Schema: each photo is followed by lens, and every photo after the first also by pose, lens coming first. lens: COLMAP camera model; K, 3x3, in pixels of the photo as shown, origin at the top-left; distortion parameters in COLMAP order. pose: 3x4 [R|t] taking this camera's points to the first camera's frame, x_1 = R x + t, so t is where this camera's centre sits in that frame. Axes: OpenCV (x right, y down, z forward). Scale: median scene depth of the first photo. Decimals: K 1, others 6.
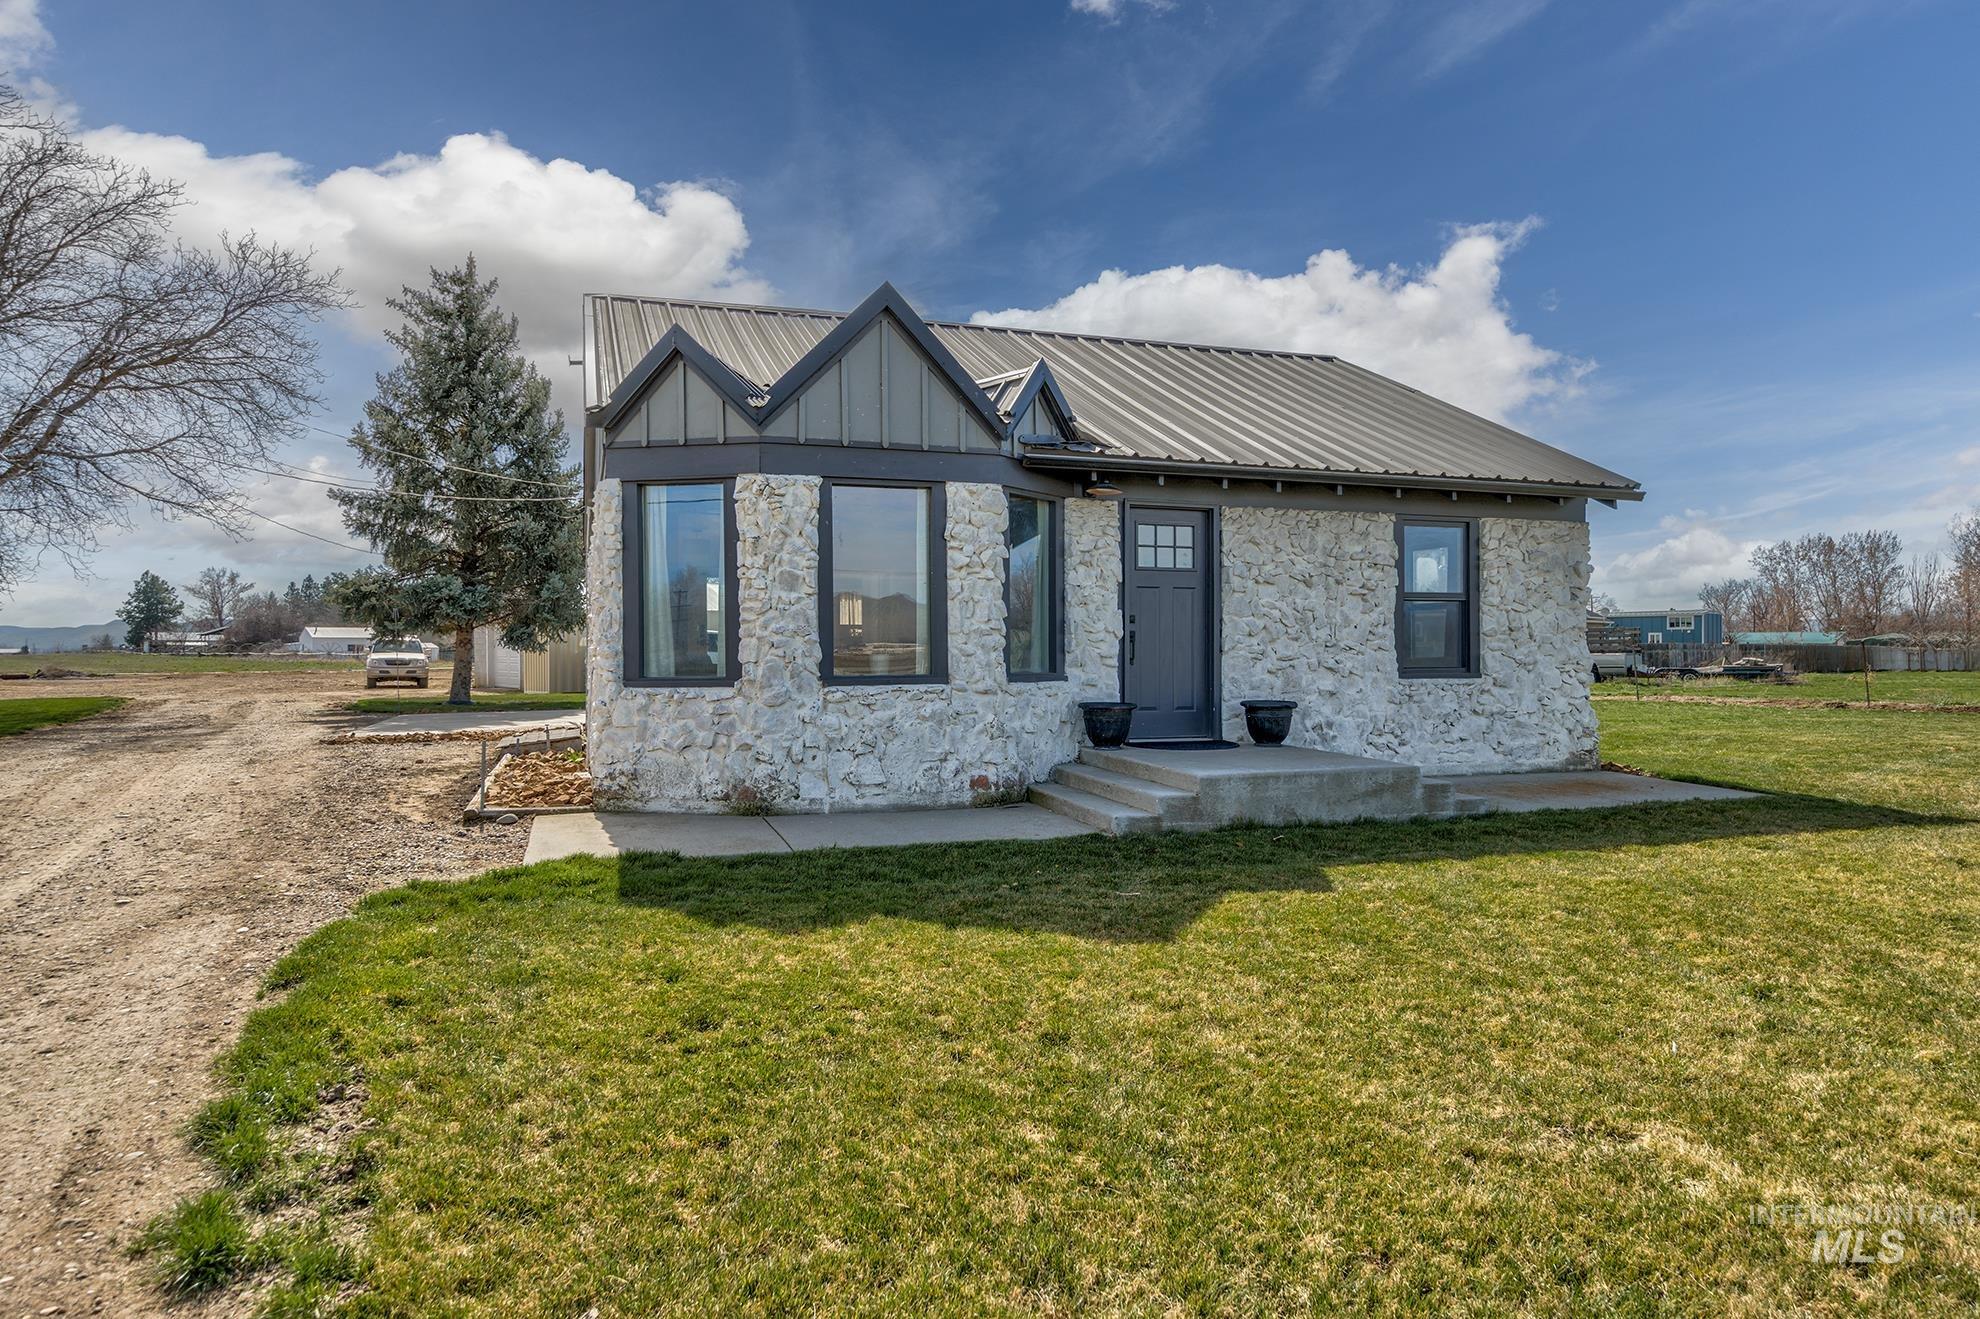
lens RADIAL K [[1219.9, 0, 990.0], [0, 1219.9, 659.5], [0, 0, 1]] dist [-0.000895, 0.000015]
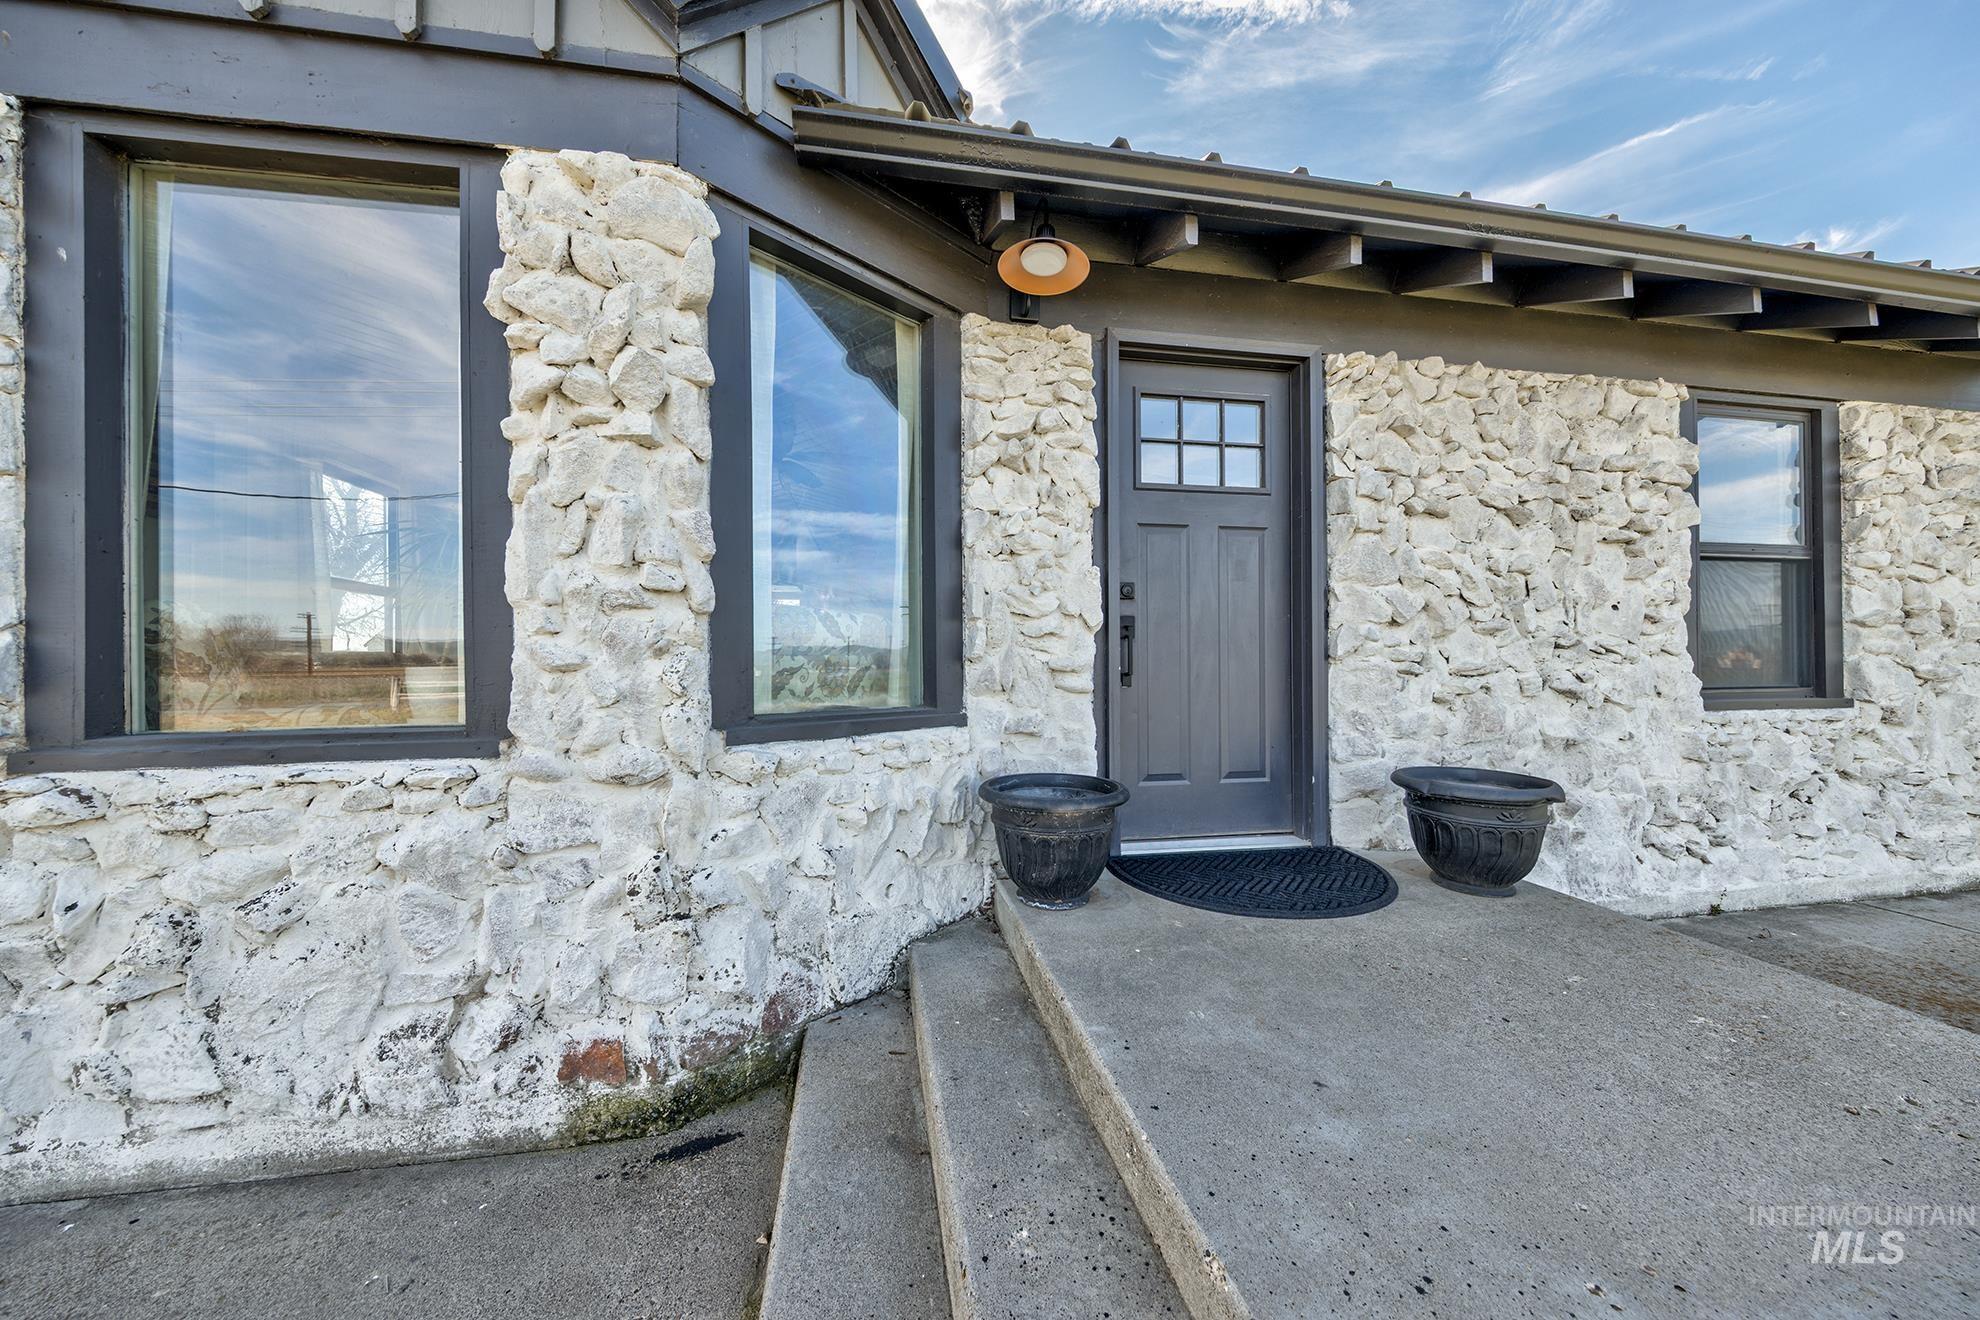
lens RADIAL K [[602.9, 0, 949.4], [0, 602.9, 660.8], [0, 0, 1]] dist [-0.000240, 0.000285]
pose [[0.969707, -0.005485, -0.244209, 0.103479], [0.002578, 0.999922, -0.012218, -0.002927], [0.244257, 0.011218, 0.969646, 0.735131]]
